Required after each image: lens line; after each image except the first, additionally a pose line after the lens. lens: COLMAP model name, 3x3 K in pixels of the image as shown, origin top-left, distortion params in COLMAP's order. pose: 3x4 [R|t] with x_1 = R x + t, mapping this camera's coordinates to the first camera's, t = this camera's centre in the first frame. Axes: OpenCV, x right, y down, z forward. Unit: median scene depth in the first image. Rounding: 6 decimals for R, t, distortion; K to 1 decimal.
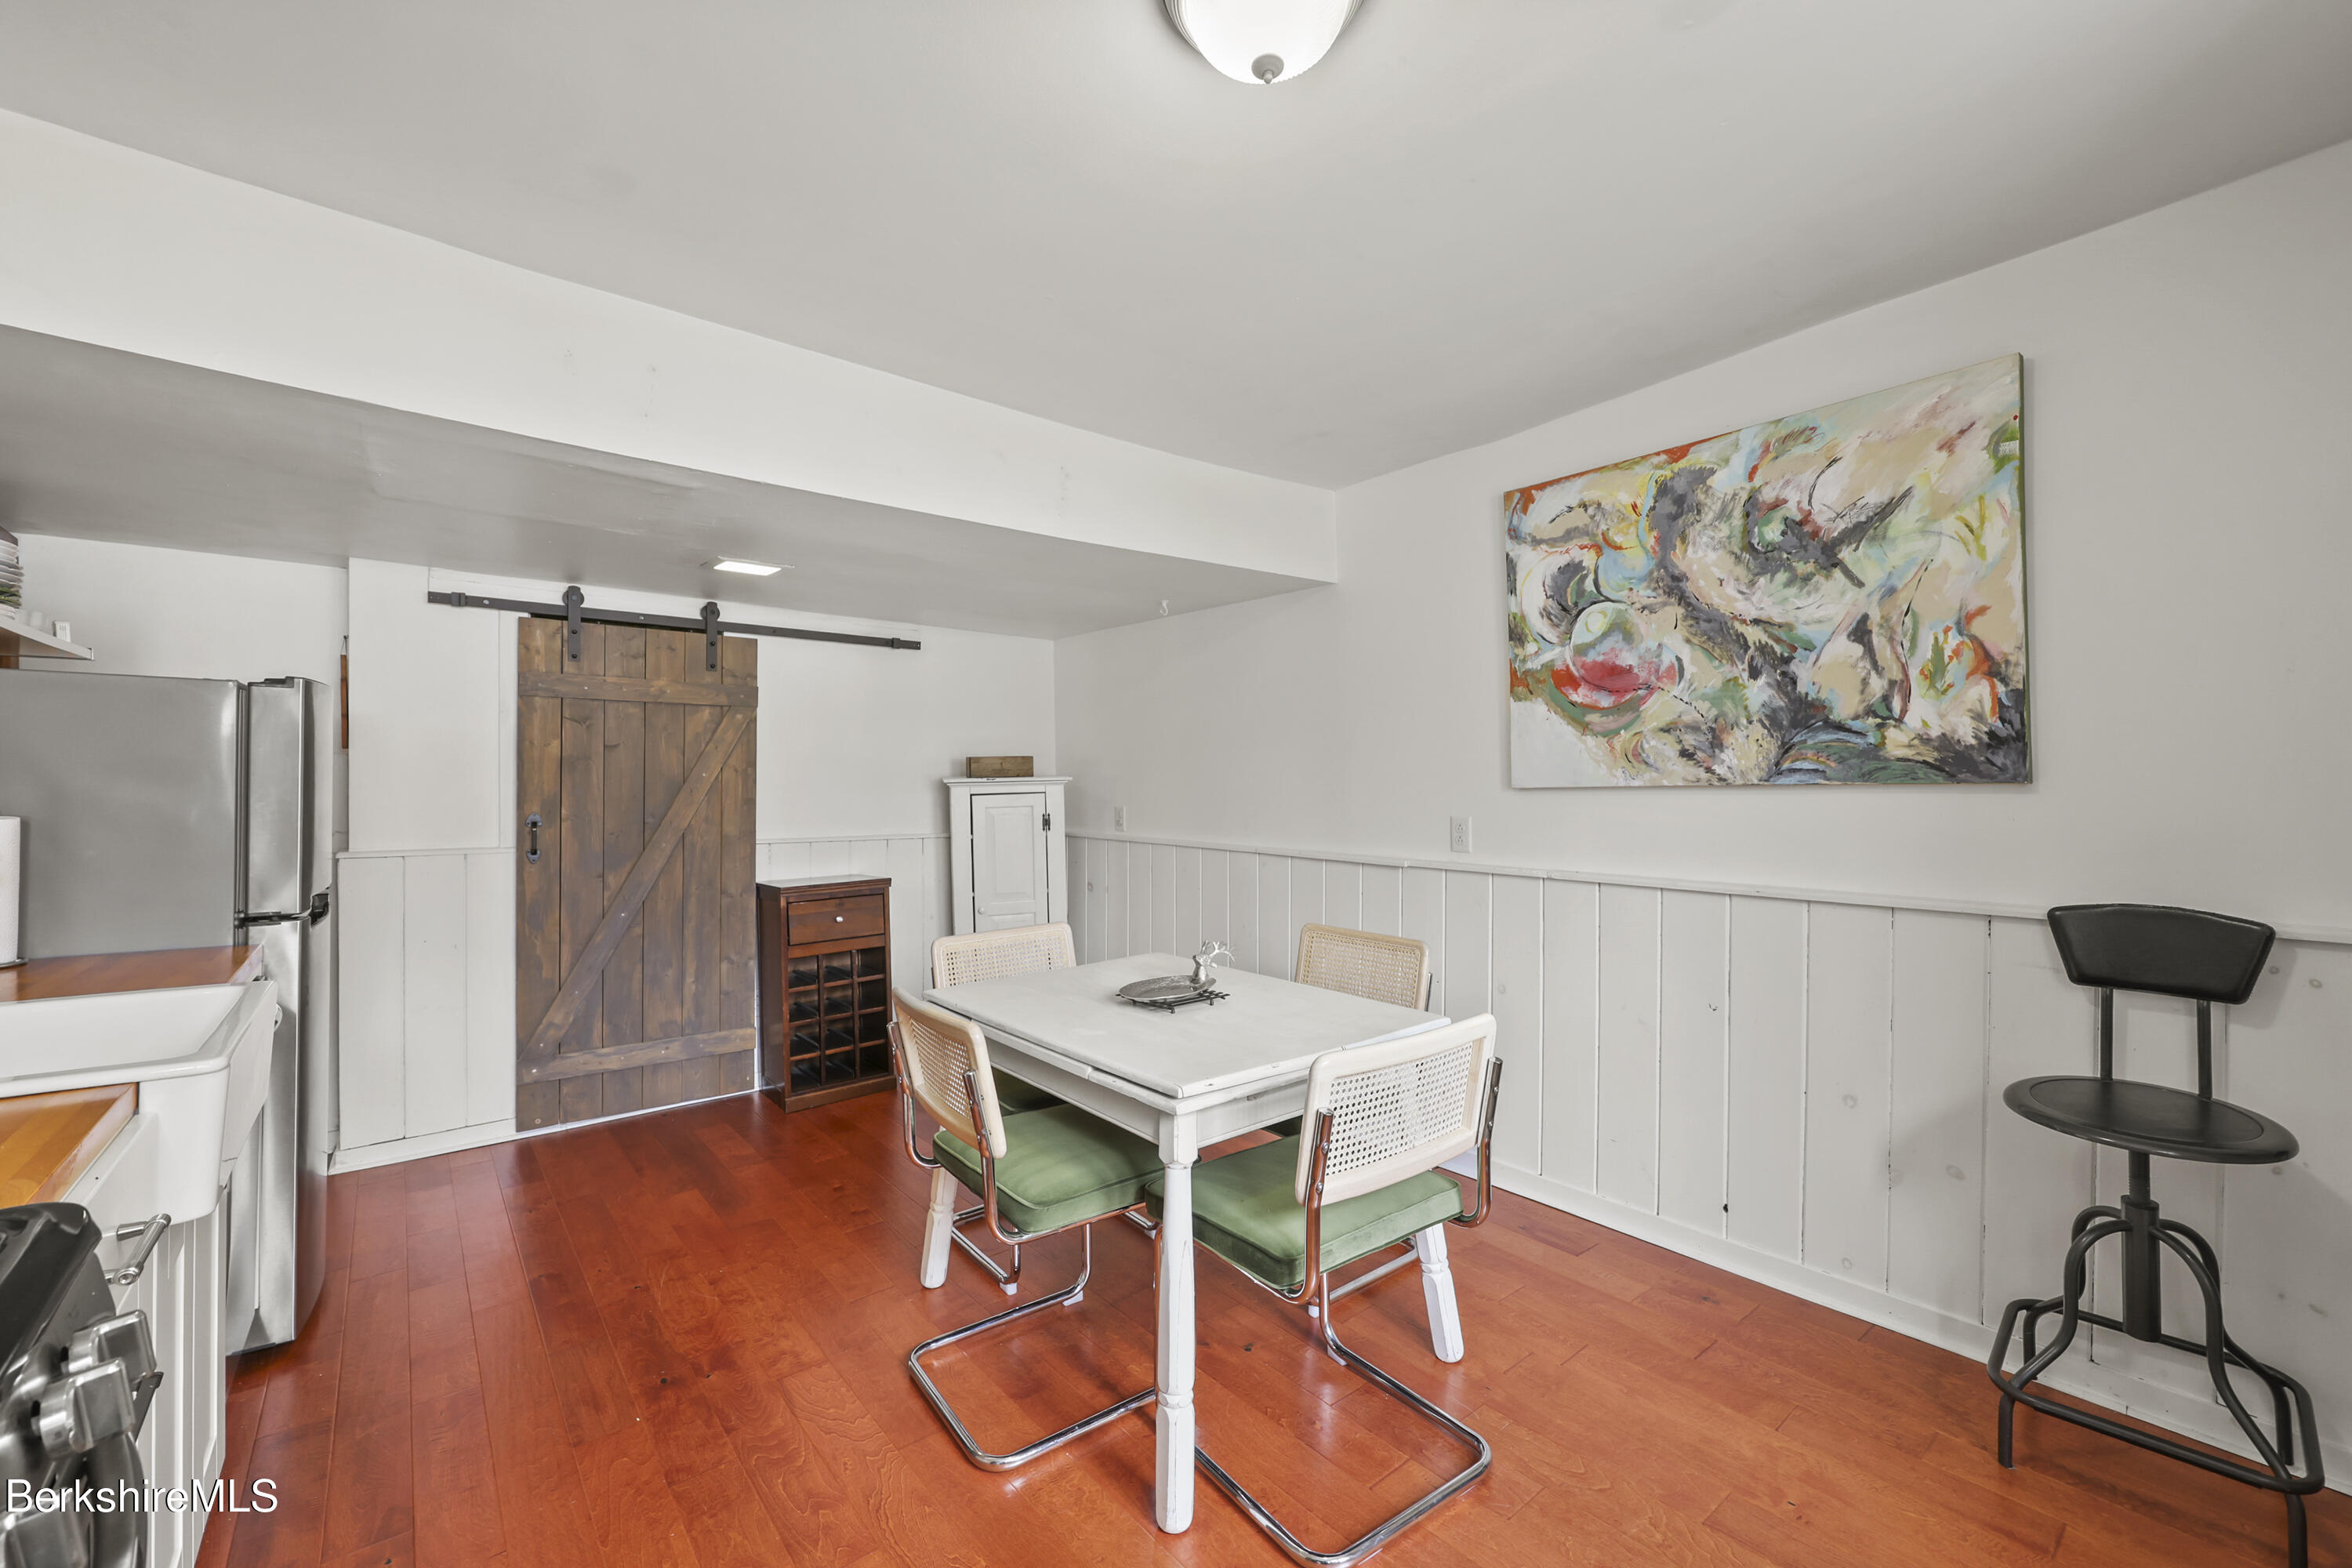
lens RADIAL K [[943.1, 0, 1191.3], [0, 943.1, 780.7], [0, 0, 1]] dist [0.000792, 0.000546]
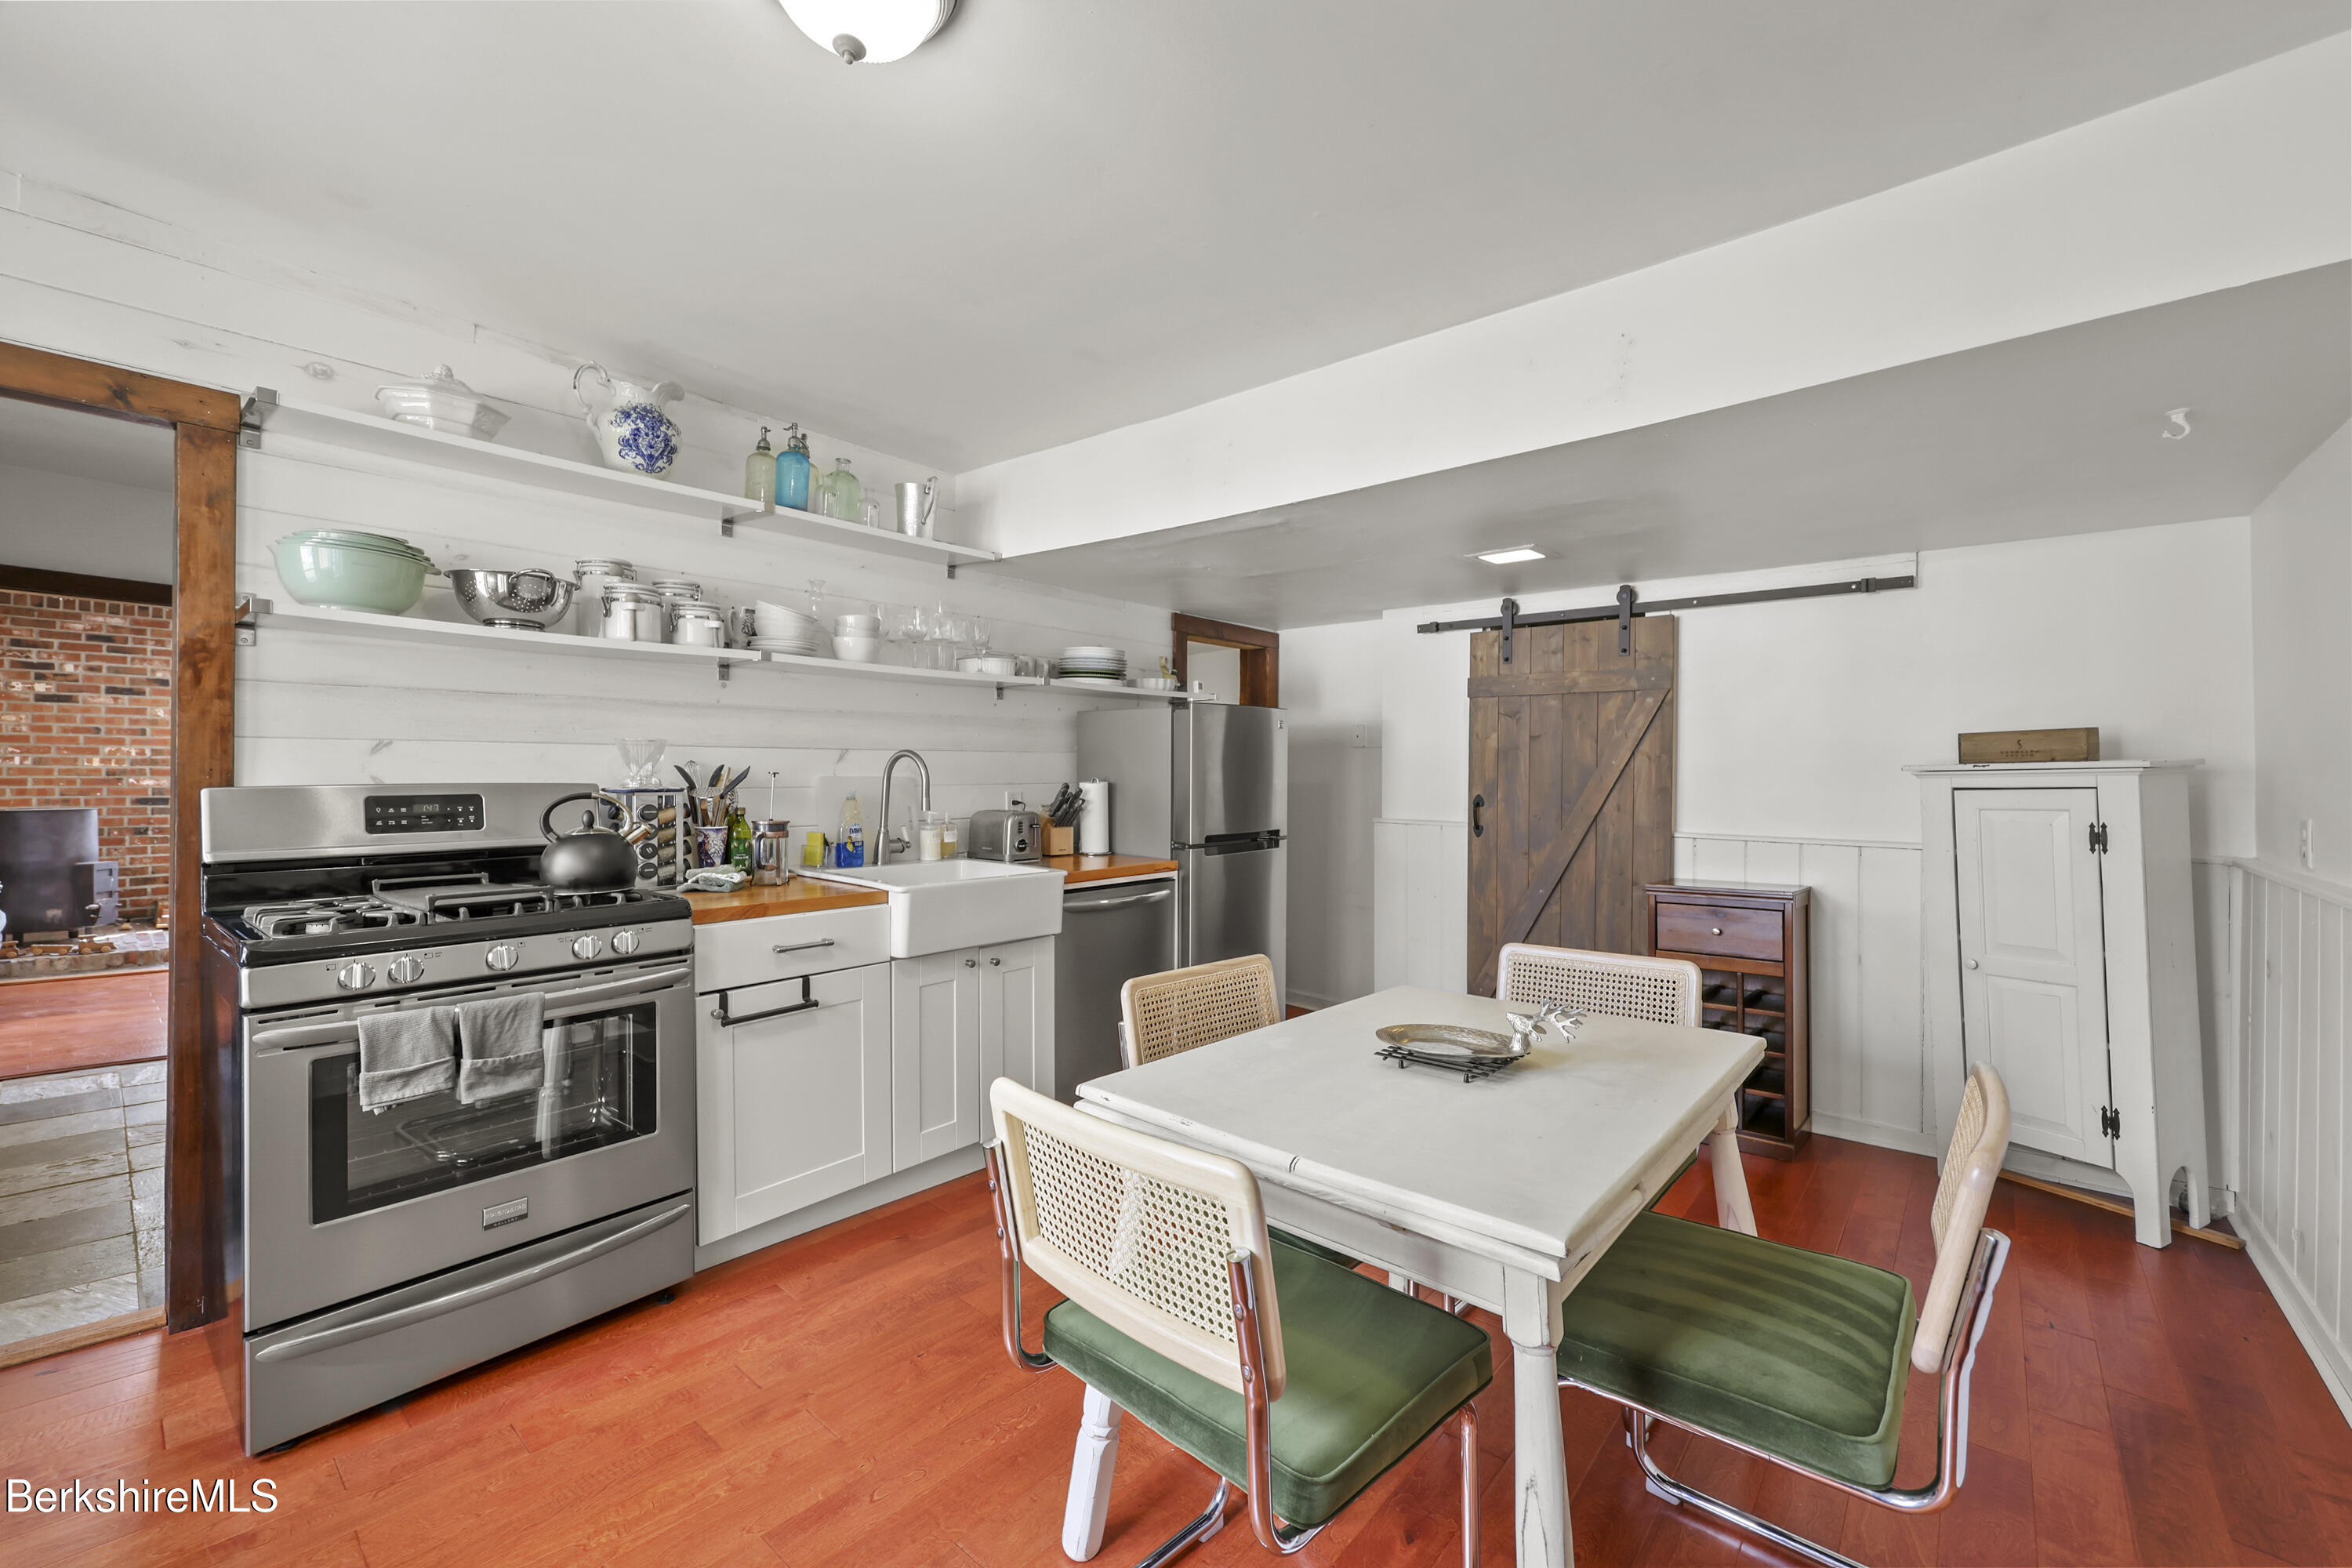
lens RADIAL K [[943.1, 0, 1191.3], [0, 943.1, 780.7], [0, 0, 1]] dist [0.000792, 0.000546]
pose [[0.181535, 0.009320, -0.983340, 0.573876], [-0.005956, 0.999947, 0.008377, 0.011614], [0.983367, 0.004336, 0.181581, 0.585721]]
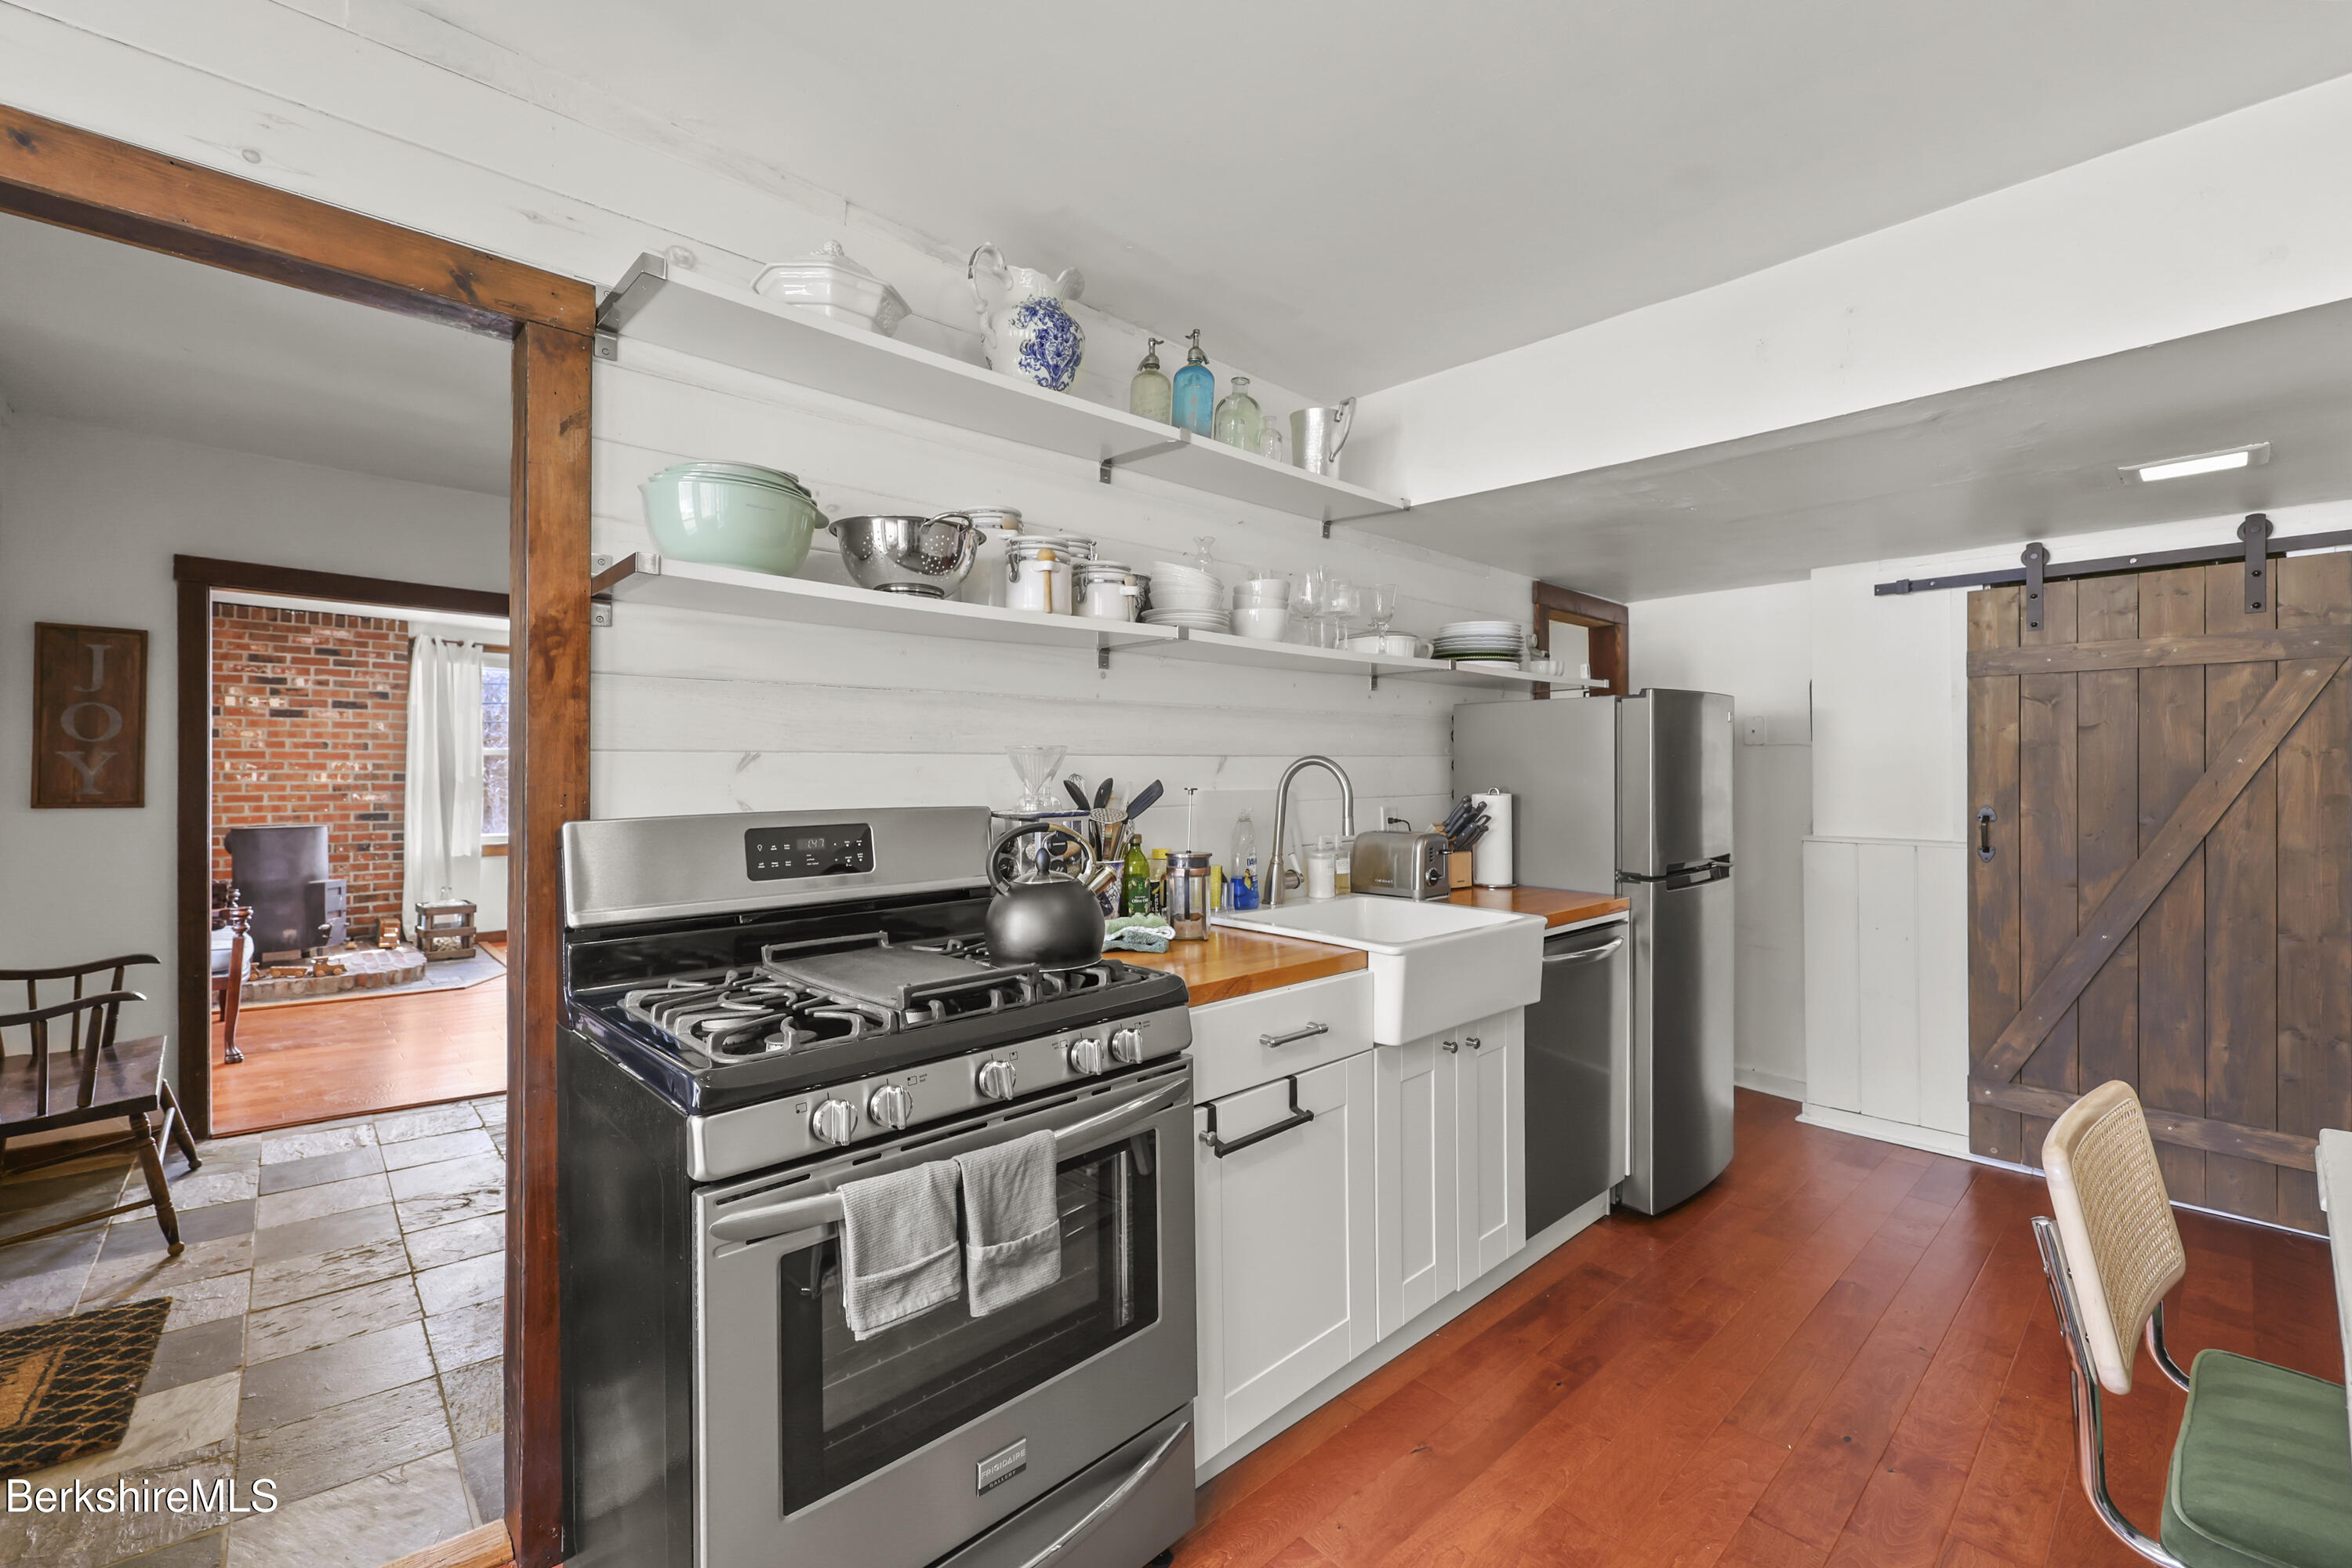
lens RADIAL K [[970.5, 0, 1186.1], [0, 970.5, 774.0], [0, 0, 1]] dist [0.002209, 0.000782]
pose [[0.066610, -0.001533, -0.997778, 0.247521], [0.003783, 0.999992, -0.001284, 0.002583], [0.997772, -0.003690, 0.066615, 0.242542]]
